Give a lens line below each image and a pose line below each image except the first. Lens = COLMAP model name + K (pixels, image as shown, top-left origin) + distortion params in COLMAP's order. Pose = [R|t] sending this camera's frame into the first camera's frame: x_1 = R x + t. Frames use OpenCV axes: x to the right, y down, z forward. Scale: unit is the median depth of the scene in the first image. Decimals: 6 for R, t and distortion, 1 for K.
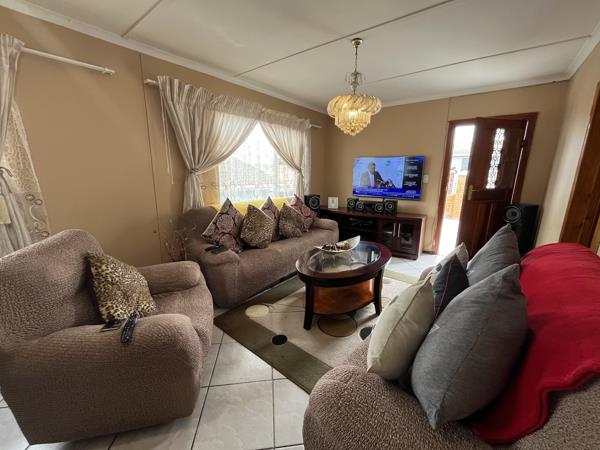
lens RADIAL K [[246.0, 0, 299.9], [0, 246.0, 226.0], [0, 0, 1]] dist [-0.001955, 0.000230]
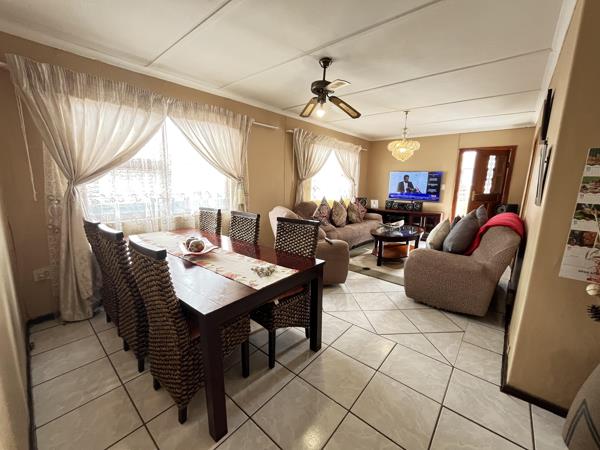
lens RADIAL K [[246.0, 0, 300.2], [0, 246.0, 225.5], [0, 0, 1]] dist [-0.001955, 0.000230]
pose [[0.998871, 0.020562, -0.042815, -0.301989], [-0.022166, 0.999057, -0.037326, 0.122322], [0.042007, 0.038233, 0.998386, -0.543250]]
